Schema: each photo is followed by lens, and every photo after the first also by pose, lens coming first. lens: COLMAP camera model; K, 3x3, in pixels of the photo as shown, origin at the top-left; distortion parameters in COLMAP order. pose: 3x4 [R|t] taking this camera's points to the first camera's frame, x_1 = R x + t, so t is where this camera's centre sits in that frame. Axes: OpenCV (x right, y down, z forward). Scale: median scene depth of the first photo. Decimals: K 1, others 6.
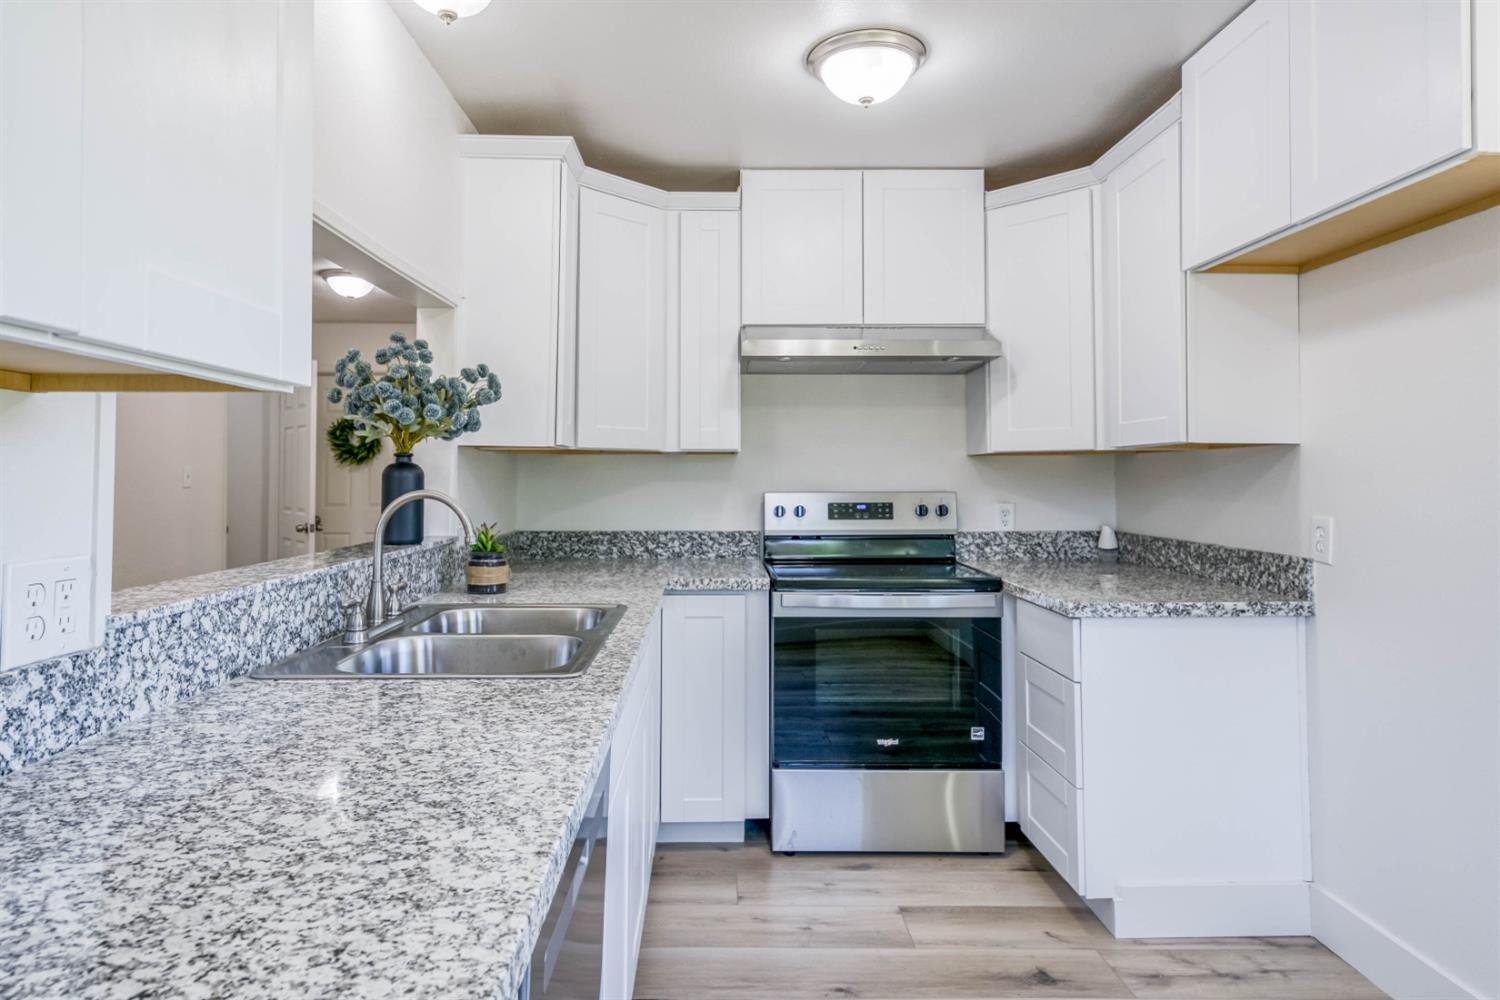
lens RADIAL K [[918.3, 0, 728.7], [0, 918.3, 454.6], [0, 0, 1]] dist [0.005589, 0.002636]
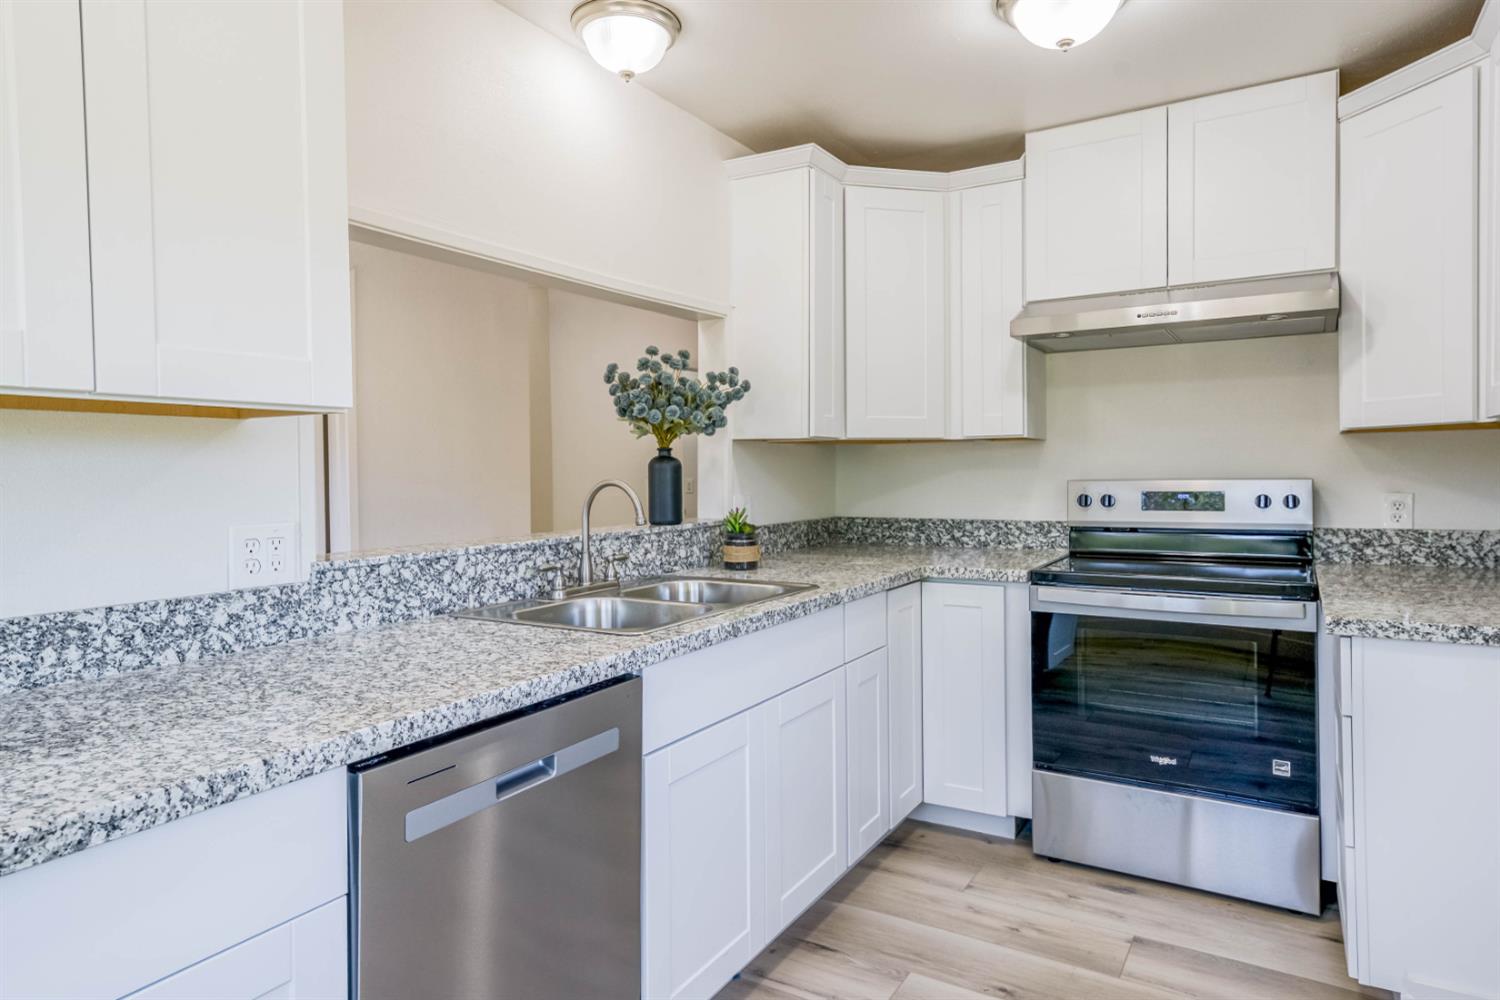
lens RADIAL K [[918.3, 0, 739.9], [0, 918.3, 495.4], [0, 0, 1]] dist [0.005589, 0.002636]
pose [[0.843169, 0.006270, -0.537612, 0.303514], [0.024341, 0.998462, 0.049821, 0.002699], [0.537097, -0.055093, 0.841720, 0.044770]]
